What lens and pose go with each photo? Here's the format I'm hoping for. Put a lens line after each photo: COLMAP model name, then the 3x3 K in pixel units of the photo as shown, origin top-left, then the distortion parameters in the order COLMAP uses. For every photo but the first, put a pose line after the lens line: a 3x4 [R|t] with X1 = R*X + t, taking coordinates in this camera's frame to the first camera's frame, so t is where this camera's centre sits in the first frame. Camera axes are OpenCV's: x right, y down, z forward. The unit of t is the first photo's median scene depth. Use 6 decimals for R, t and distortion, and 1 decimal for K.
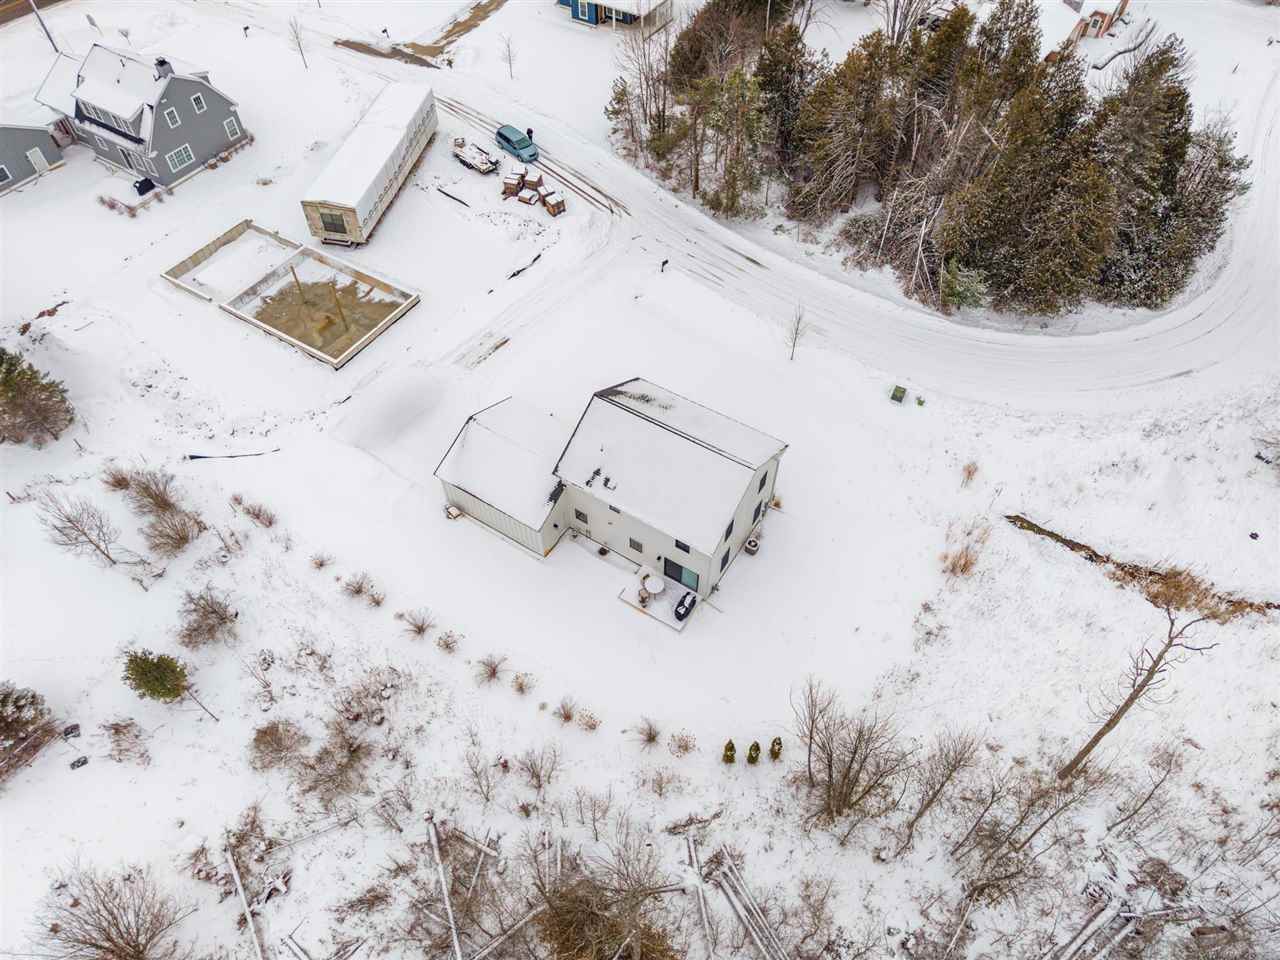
lens RADIAL K [[901.6, 0, 640.0], [0, 901.6, 480.0], [0, 0, 1]] dist [0.018929, -0.001442]
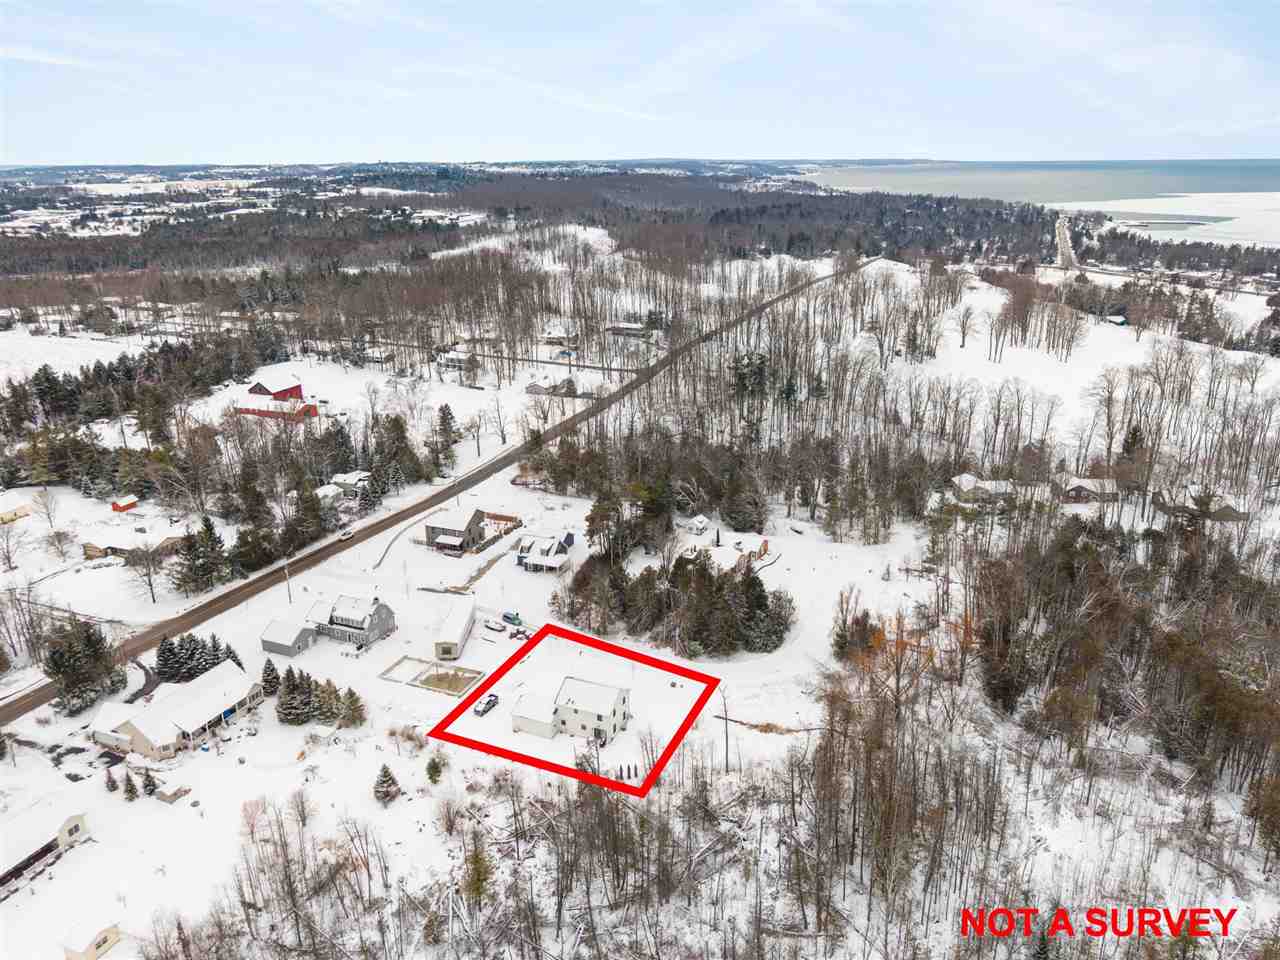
lens RADIAL K [[901.6, 0, 640.0], [0, 901.6, 480.0], [0, 0, 1]] dist [0.018929, -0.001442]
pose [[0.987412, -0.062426, 0.145328, -0.137469], [0.130561, 0.840338, -0.526105, 0.662582], [-0.089282, 0.538457, 0.837910, -1.311925]]
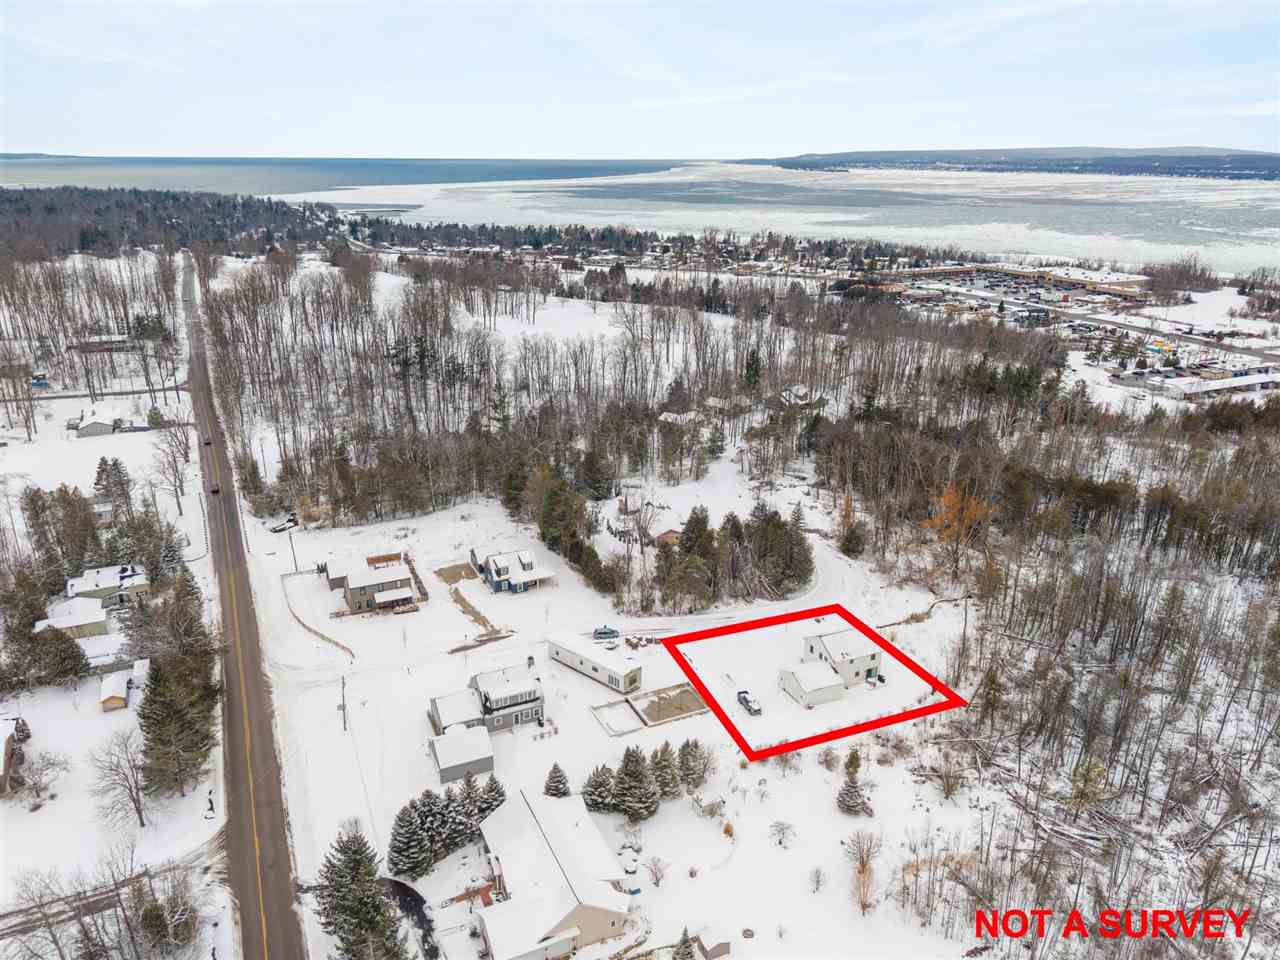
lens RADIAL K [[901.6, 0, 640.0], [0, 901.6, 480.0], [0, 0, 1]] dist [0.018929, -0.001442]
pose [[0.570530, -0.282051, 0.771325, -1.721343], [0.645407, 0.734772, -0.208708, -0.176927], [-0.507882, 0.616893, 0.601247, -0.506145]]
